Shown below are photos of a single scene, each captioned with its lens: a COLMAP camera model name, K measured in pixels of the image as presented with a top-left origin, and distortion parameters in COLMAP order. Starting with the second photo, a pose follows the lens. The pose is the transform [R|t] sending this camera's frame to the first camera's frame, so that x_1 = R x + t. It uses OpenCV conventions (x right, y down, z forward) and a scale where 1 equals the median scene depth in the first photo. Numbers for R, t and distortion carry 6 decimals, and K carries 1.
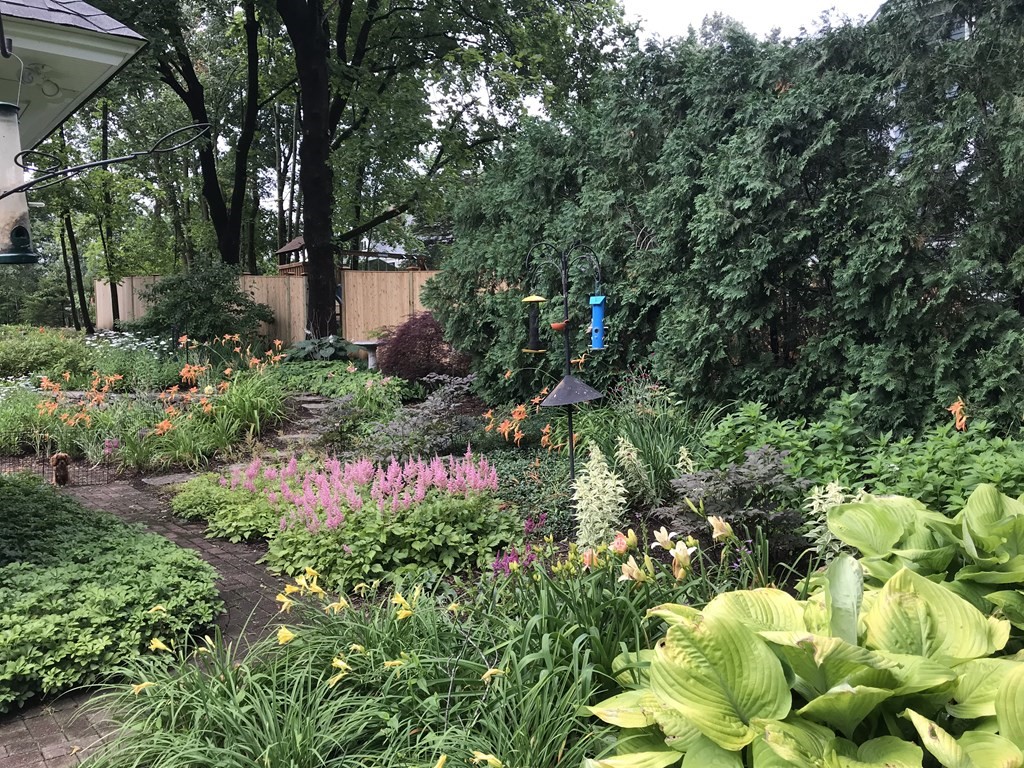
lens RADIAL K [[826.2, 0, 512.0], [0, 826.2, 384.0], [0, 0, 1]] dist [0.166542, -0.308987]
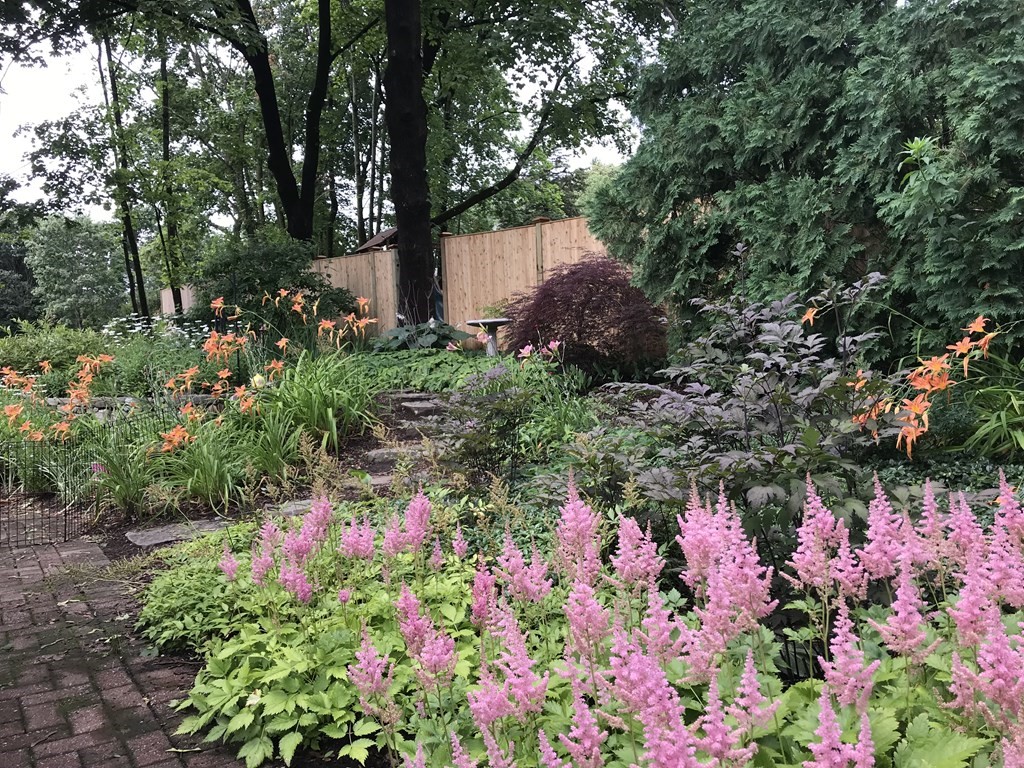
lens RADIAL K [[826.2, 0, 512.0], [0, 826.2, 384.0], [0, 0, 1]] dist [0.166542, -0.308987]
pose [[0.995348, -0.029415, -0.091743, -0.081507], [0.026790, 0.999199, -0.029715, 0.023440], [0.092543, 0.027119, 0.995339, 0.280687]]
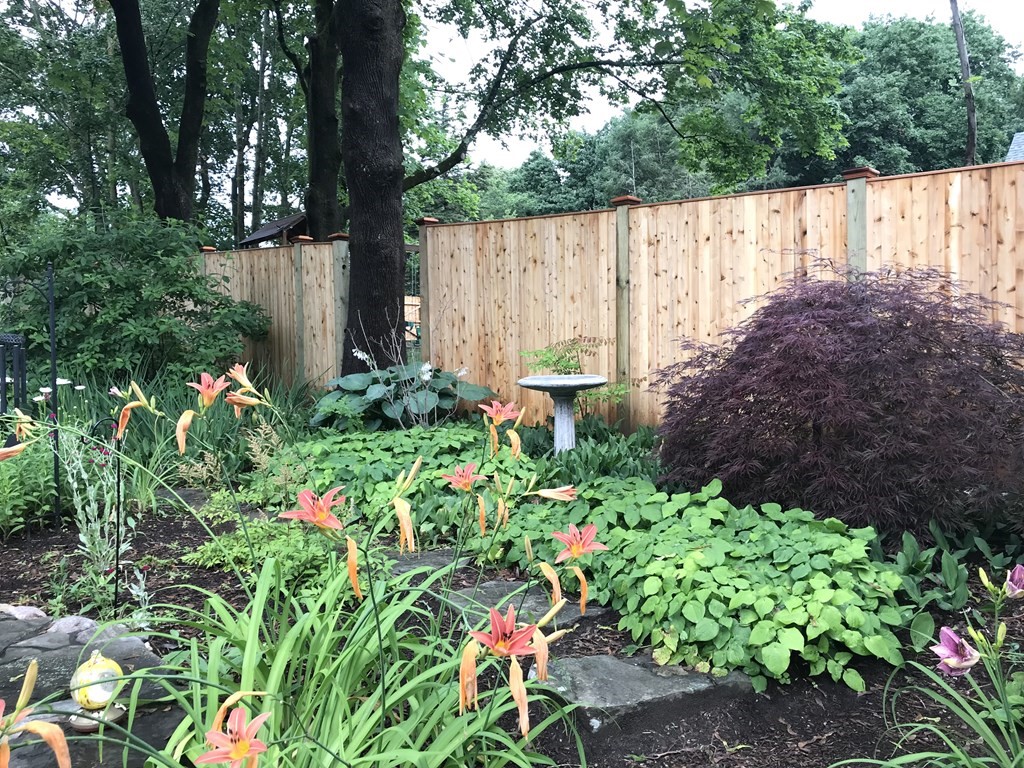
lens RADIAL K [[811.4, 0, 523.8], [0, 811.4, 384.1], [0, 0, 1]] dist [0.002458, 0.000383]
pose [[0.995935, -0.016237, 0.088603, -0.205297], [0.018592, 0.999494, -0.025827, -0.036066], [-0.088138, 0.027369, 0.995732, 0.589617]]
